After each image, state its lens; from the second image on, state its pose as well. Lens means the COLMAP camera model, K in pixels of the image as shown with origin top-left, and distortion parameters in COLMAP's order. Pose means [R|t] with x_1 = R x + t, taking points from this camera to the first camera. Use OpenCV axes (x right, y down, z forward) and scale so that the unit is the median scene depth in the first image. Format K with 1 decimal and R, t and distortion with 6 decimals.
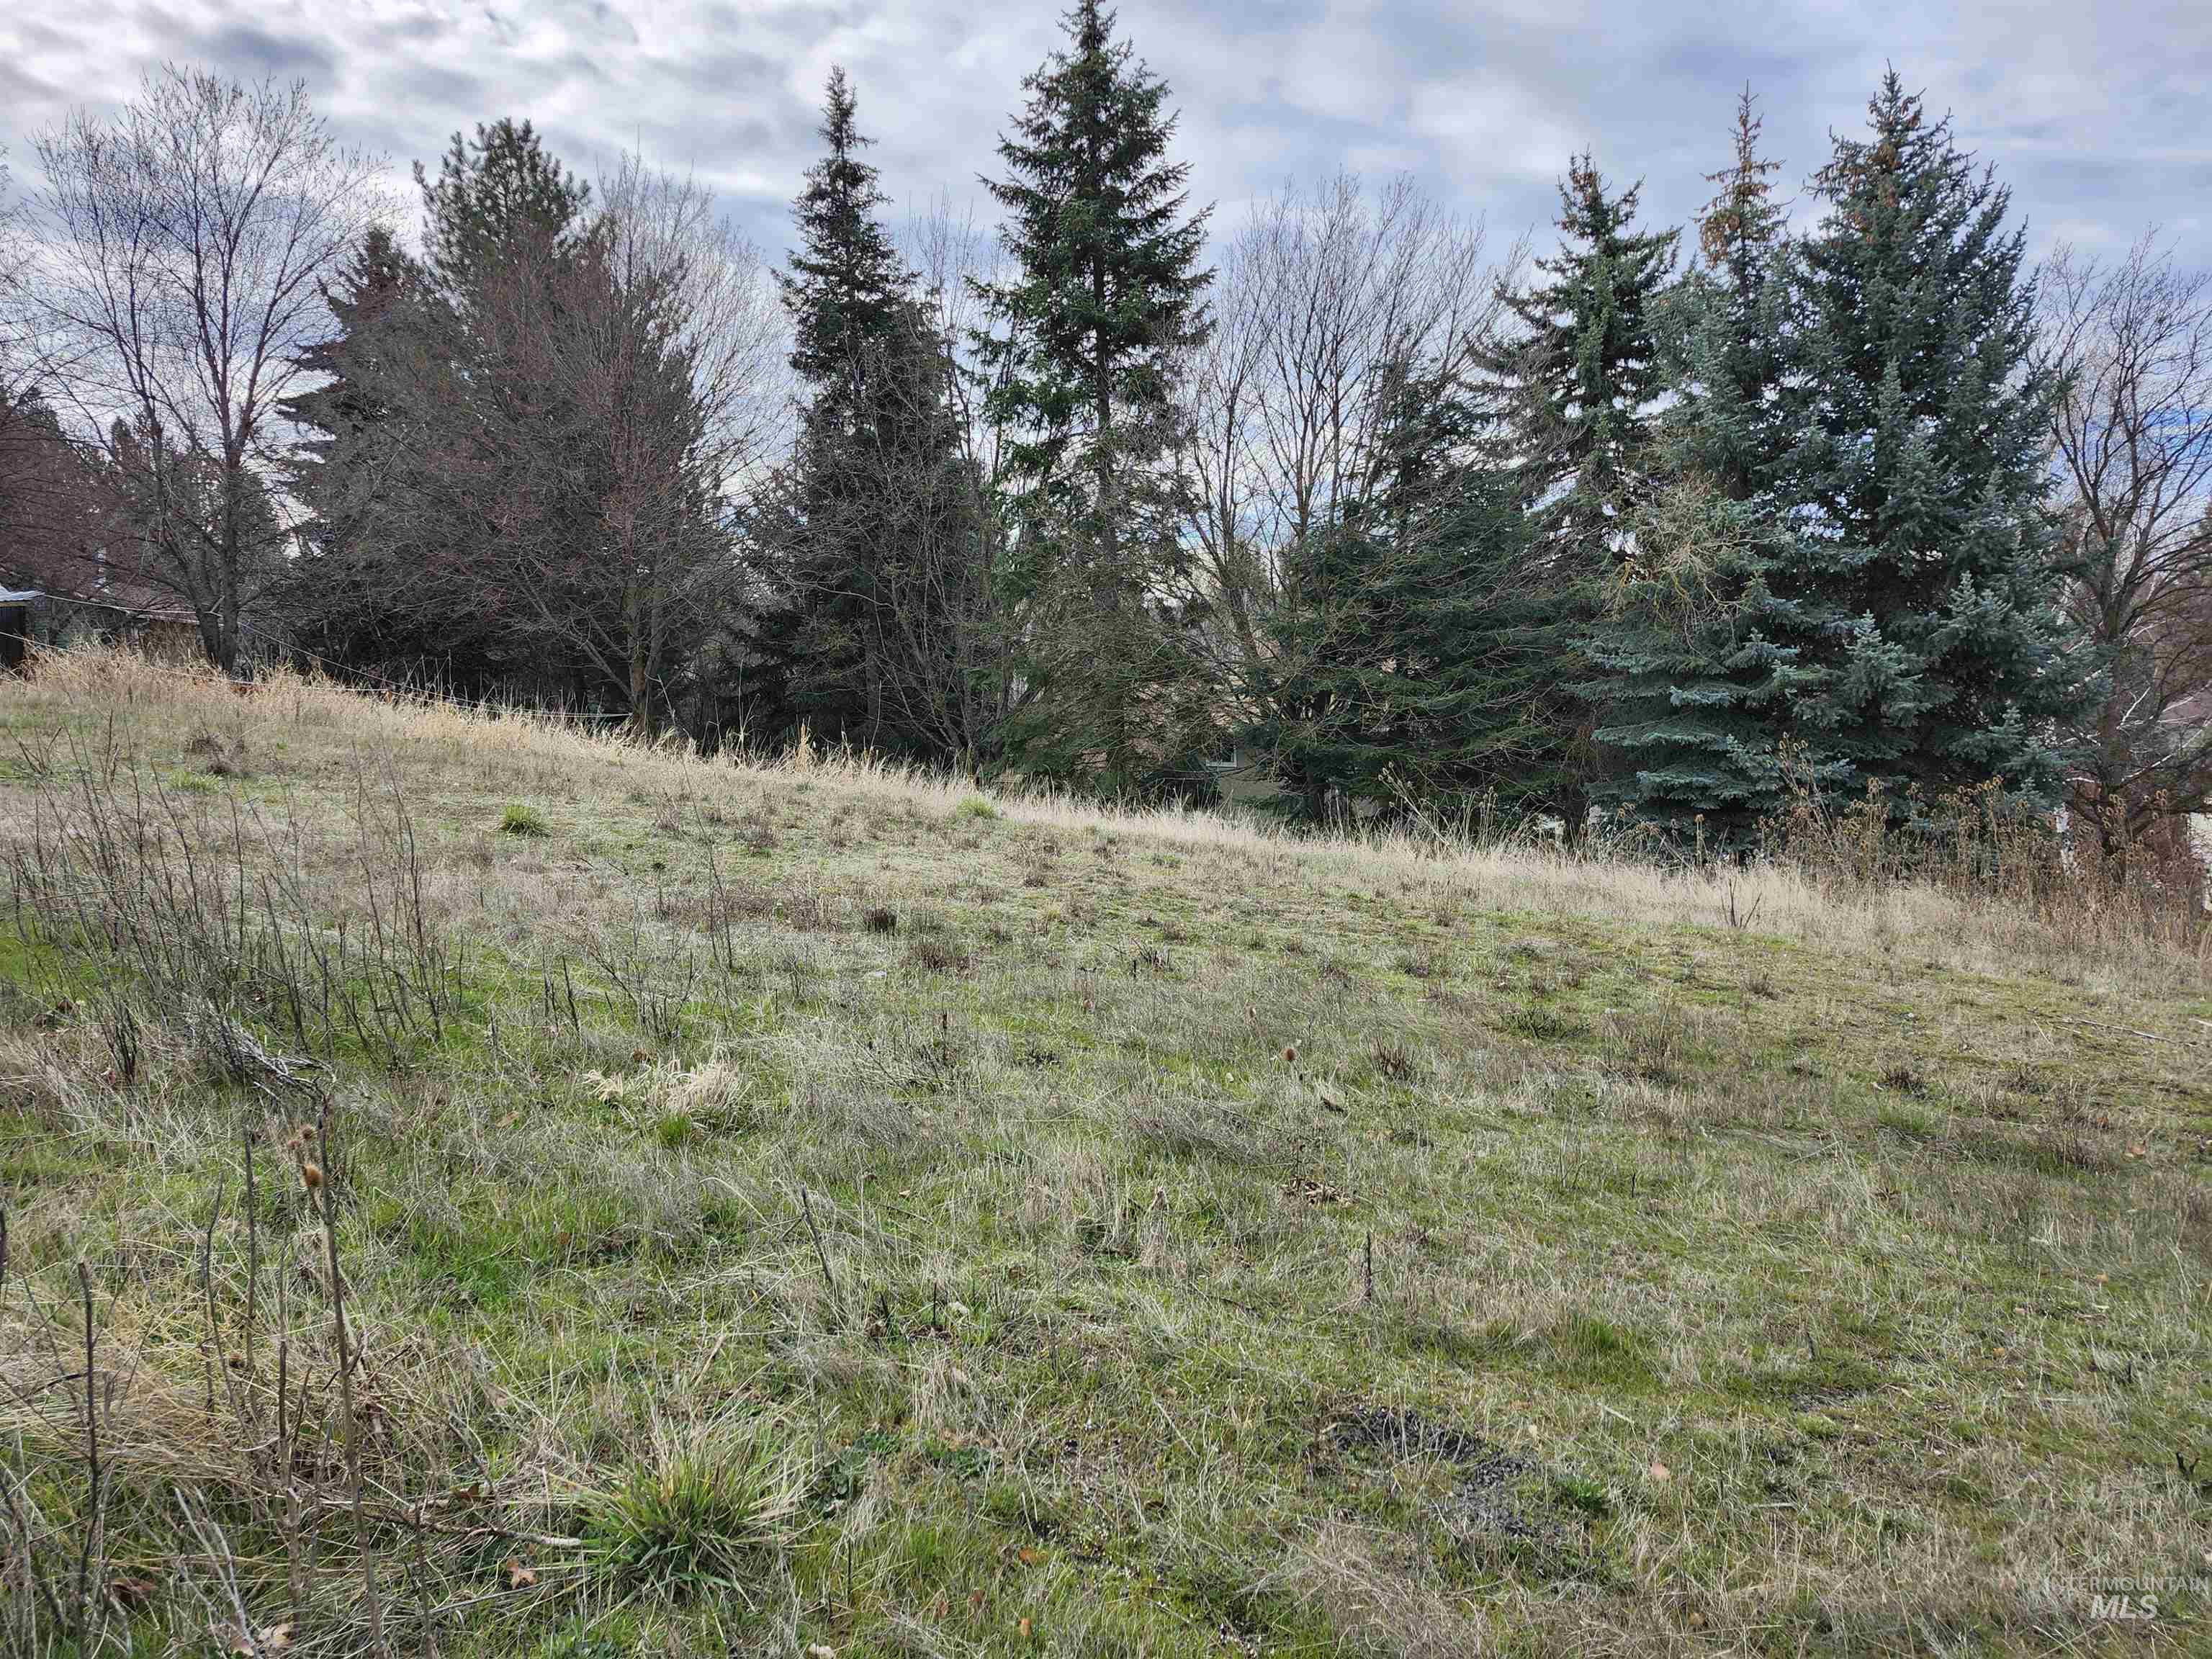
lens RADIAL K [[1502.5, 0, 1108.0], [0, 1502.5, 808.3], [0, 0, 1]] dist [0.060041, -0.066117]
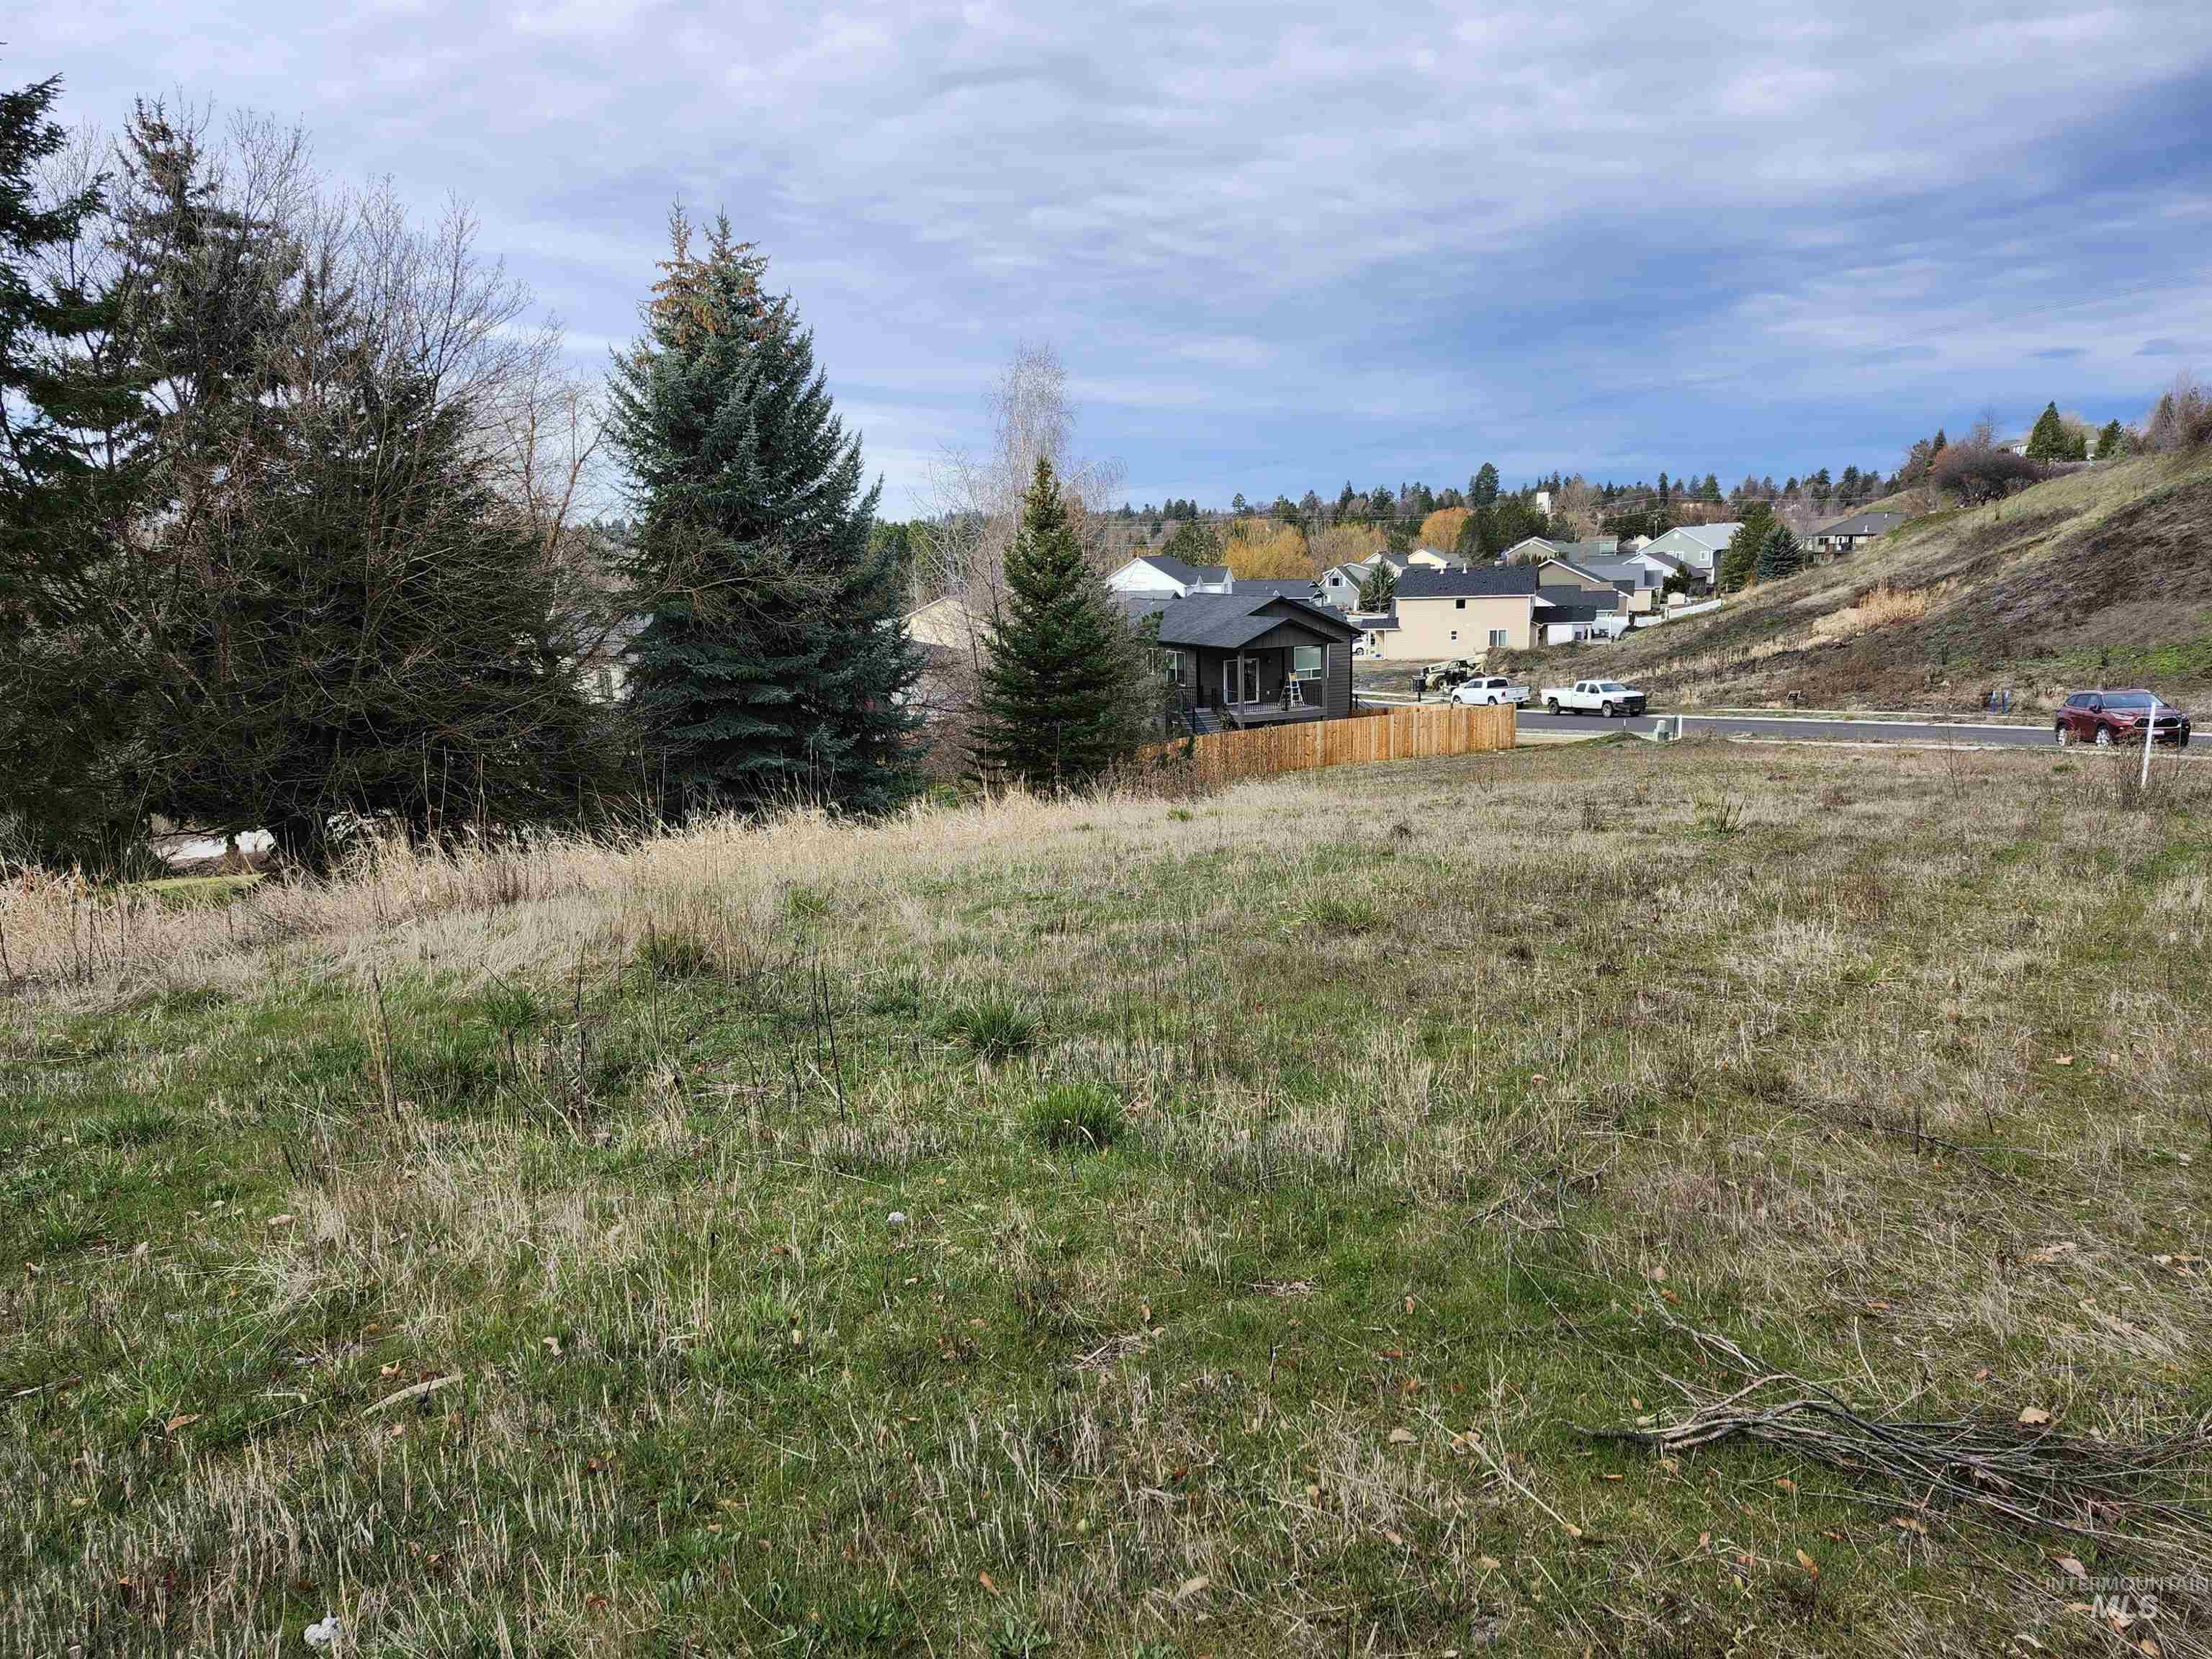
lens RADIAL K [[1502.5, 0, 1096.2], [0, 1502.5, 854.6], [0, 0, 1]] dist [0.060041, -0.066117]
pose [[0.140577, -0.161361, 0.976832, -0.737400], [0.112082, 0.982881, 0.146230, -0.087048], [-0.983705, 0.088928, 0.156256, 0.478660]]
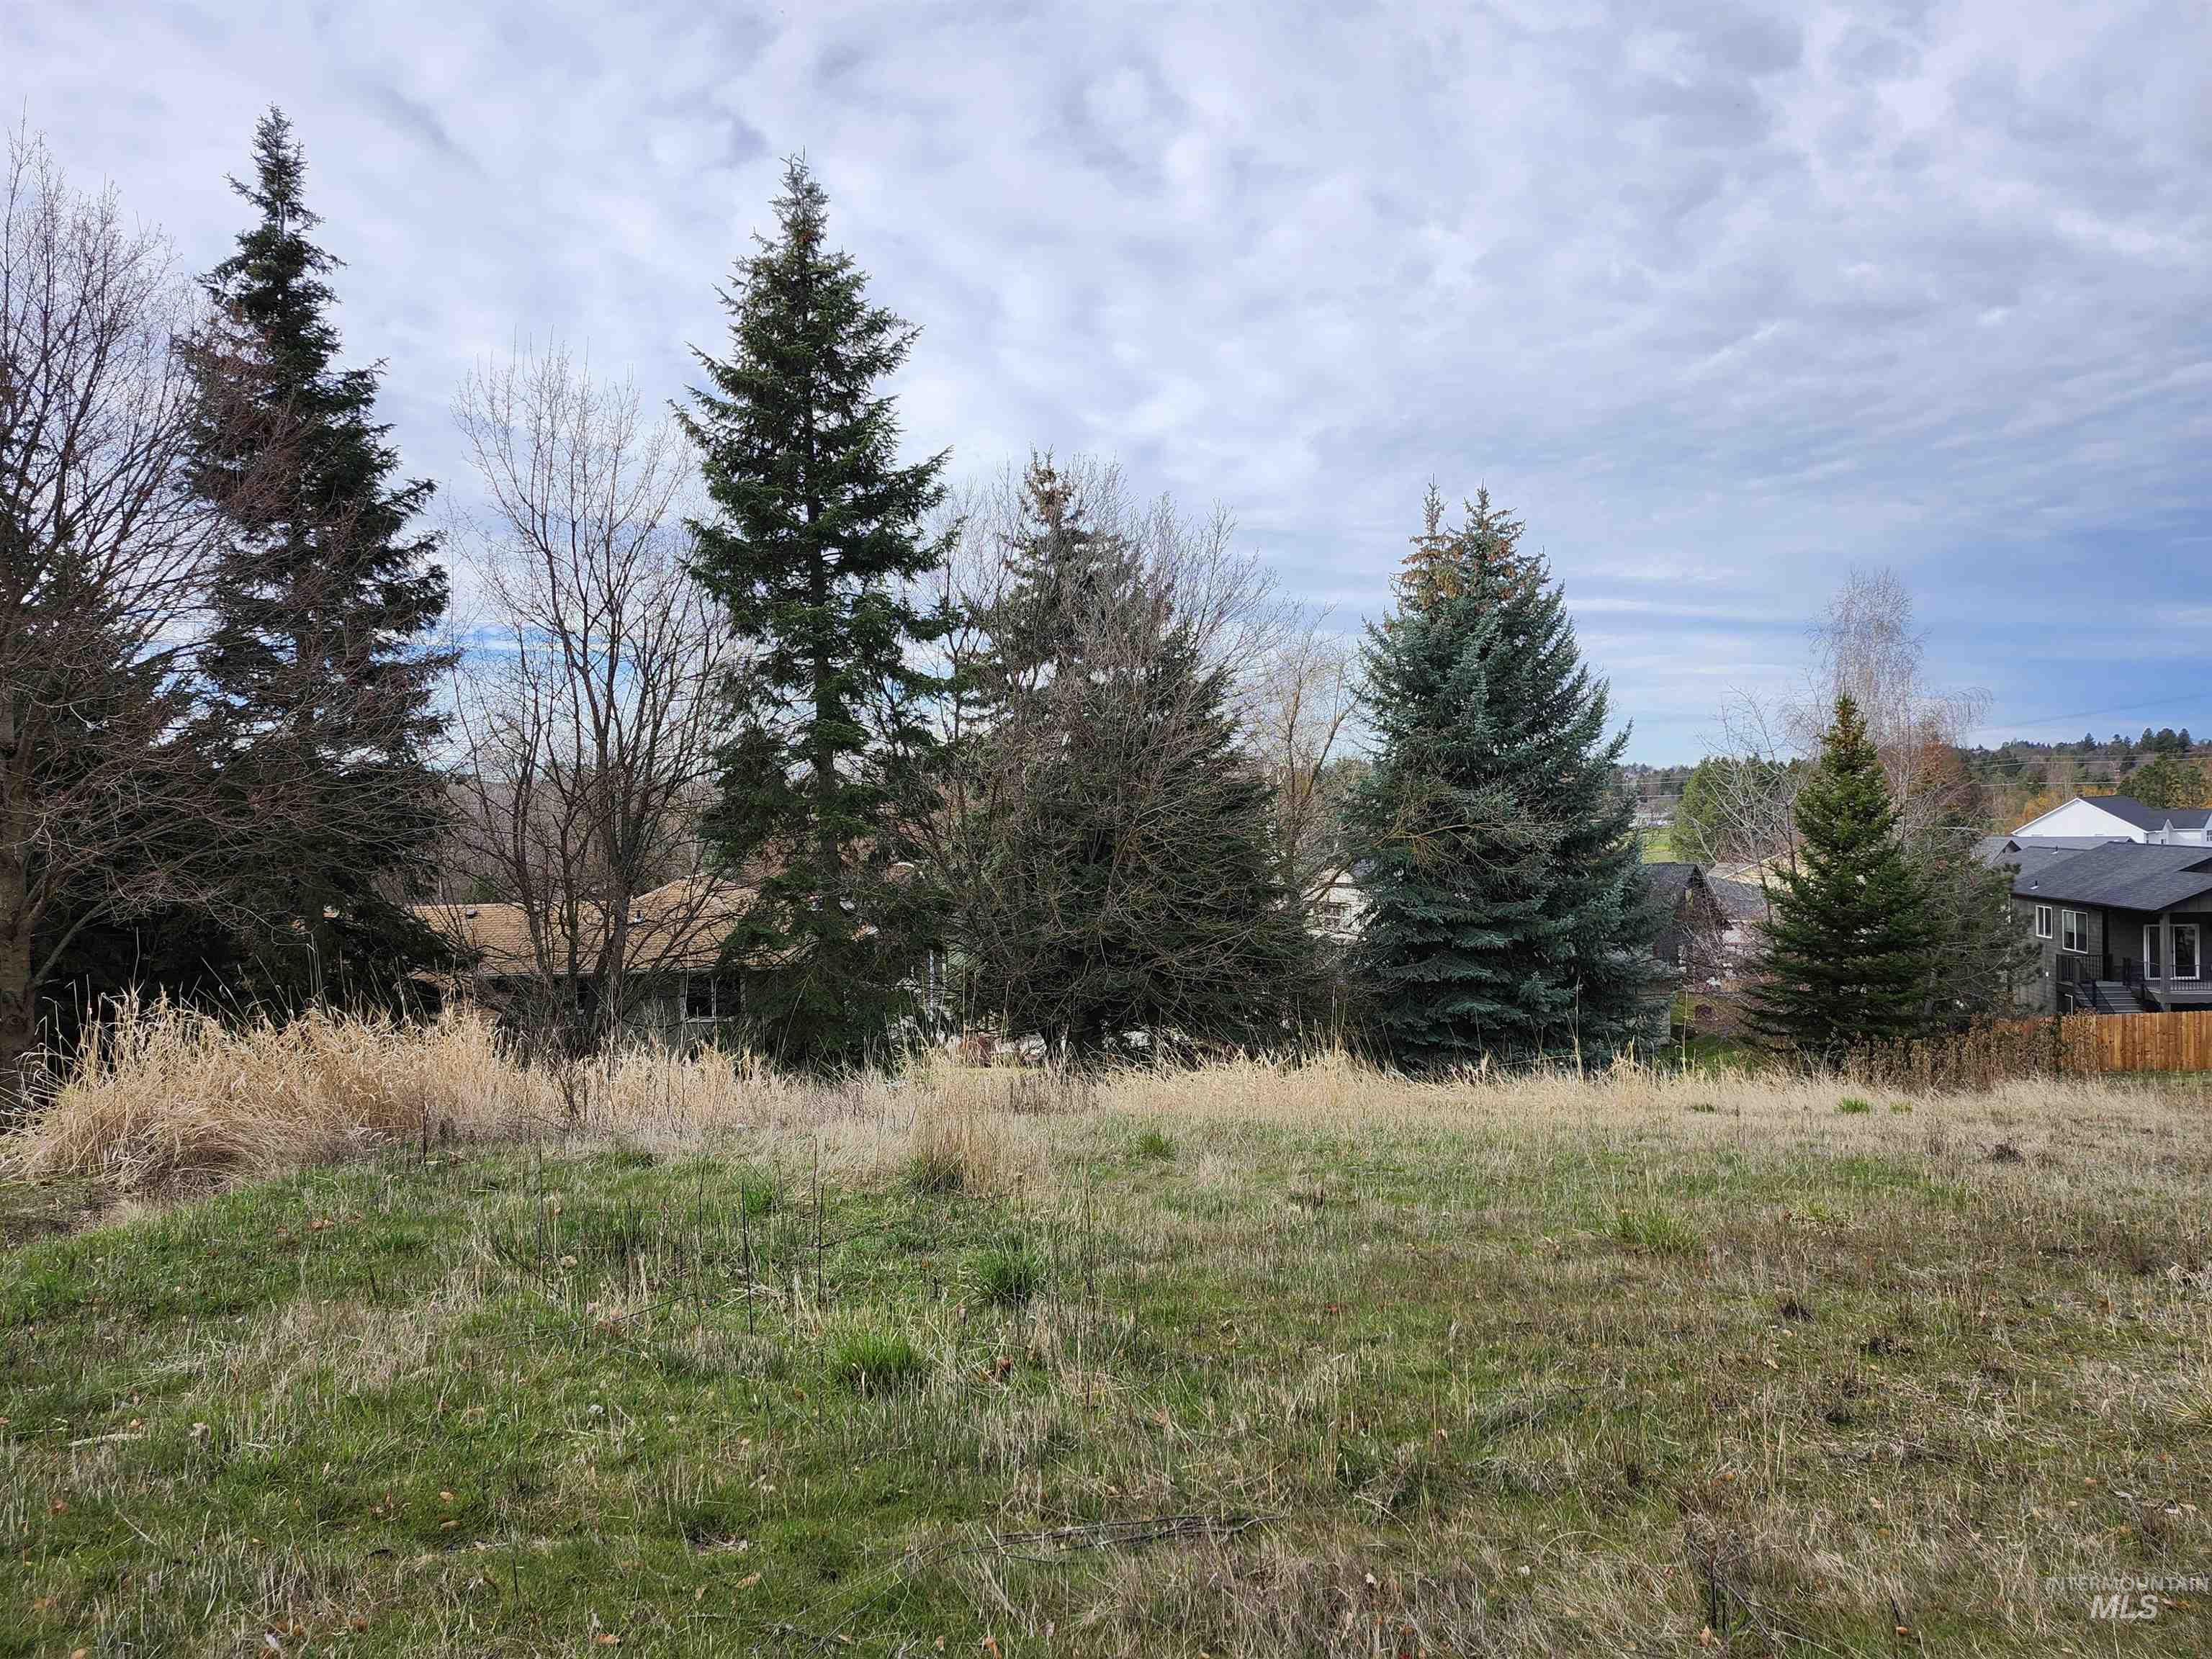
lens RADIAL K [[1502.5, 0, 1095.5], [0, 1502.5, 830.5], [0, 0, 1]] dist [0.060041, -0.066117]
pose [[0.643008, 0.014075, 0.765730, -0.701011], [0.069387, 0.994648, -0.076549, -0.082018], [-0.762709, 0.102354, 0.638591, 0.378915]]
